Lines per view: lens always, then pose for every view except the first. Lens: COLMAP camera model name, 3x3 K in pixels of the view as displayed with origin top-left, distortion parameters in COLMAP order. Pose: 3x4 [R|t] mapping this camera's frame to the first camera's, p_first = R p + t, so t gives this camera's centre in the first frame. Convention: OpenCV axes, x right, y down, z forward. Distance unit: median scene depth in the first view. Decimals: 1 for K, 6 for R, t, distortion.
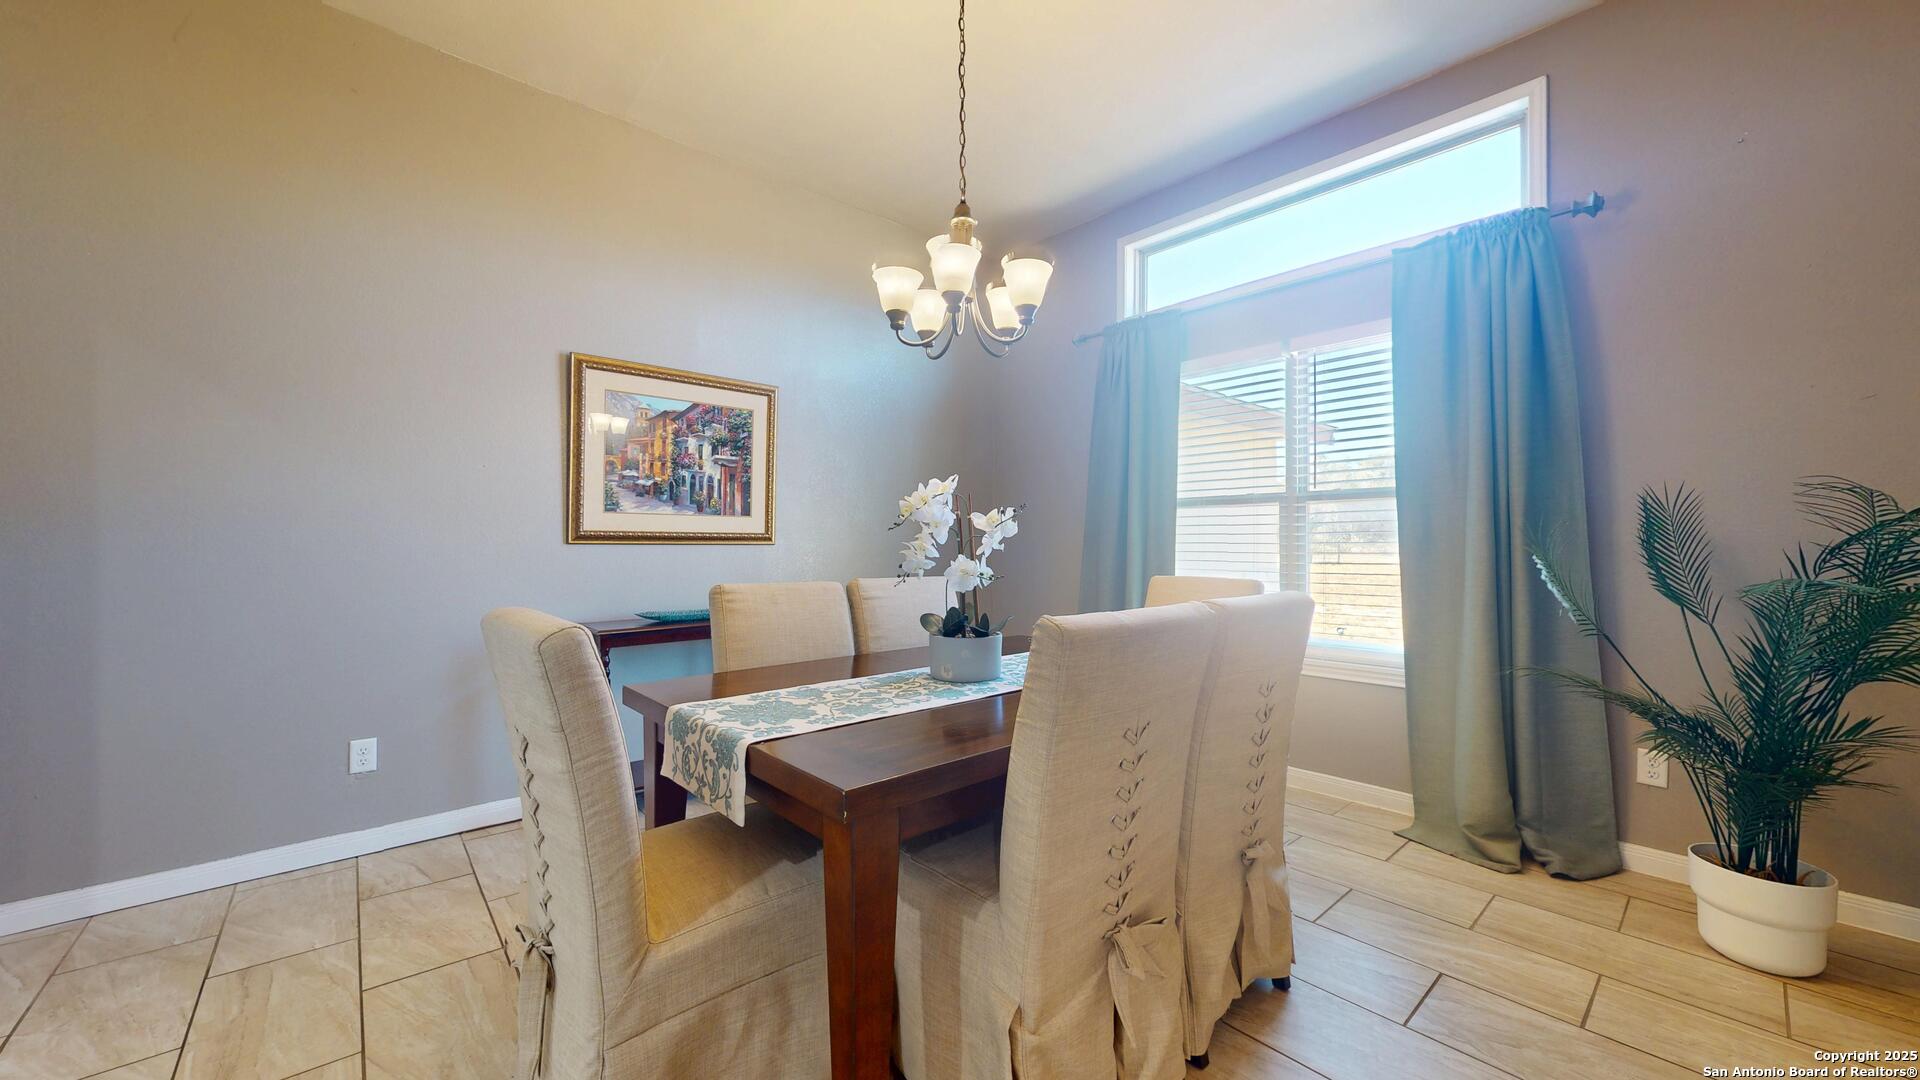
lens RADIAL K [[702.4, 0, 961.4], [0, 702.4, 540.4], [0, 0, 1]] dist [0.001231, 0.000067]
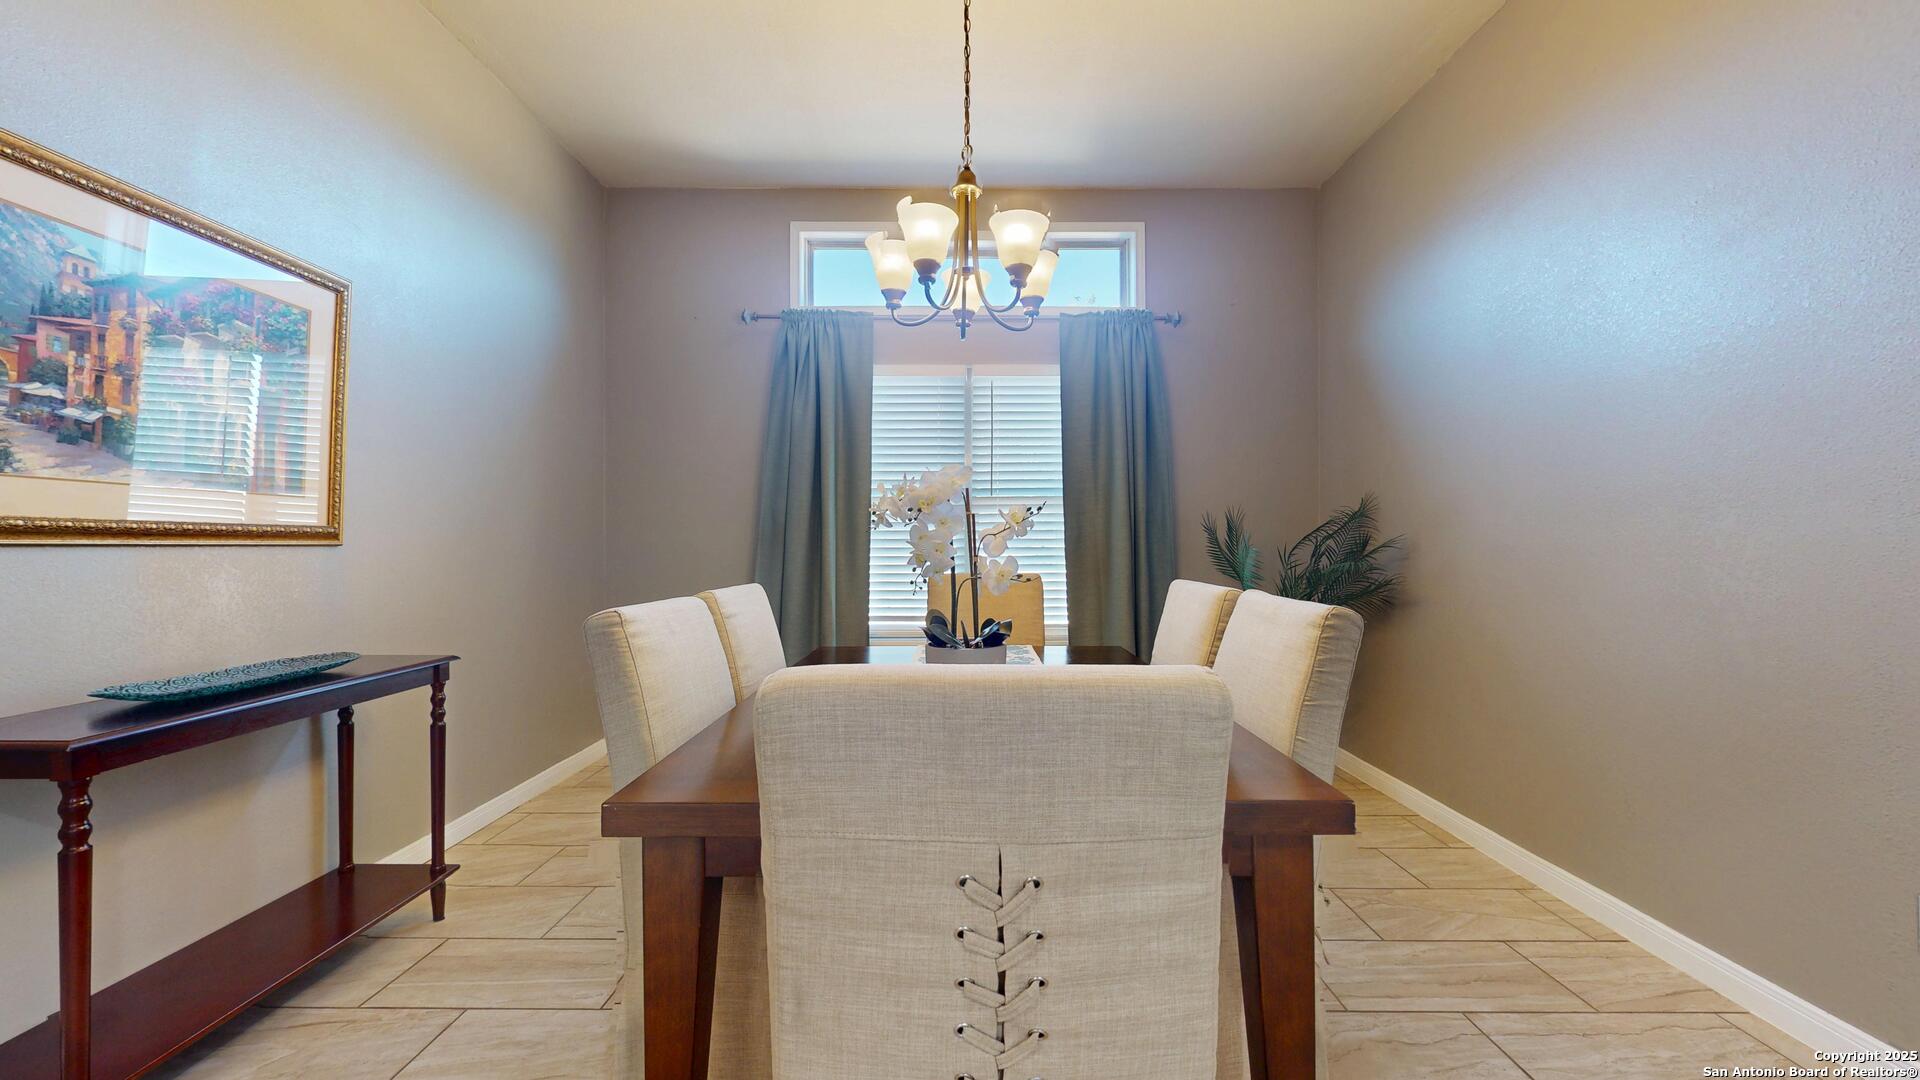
lens RADIAL K [[702.4, 0, 963.3], [0, 702.4, 538.2], [0, 0, 1]] dist [0.001231, 0.000067]
pose [[0.662346, -0.000586, 0.749198, -0.412999], [0.003909, 0.999989, -0.002673, 0.004343], [-0.749188, 0.004699, 0.662340, 0.242276]]
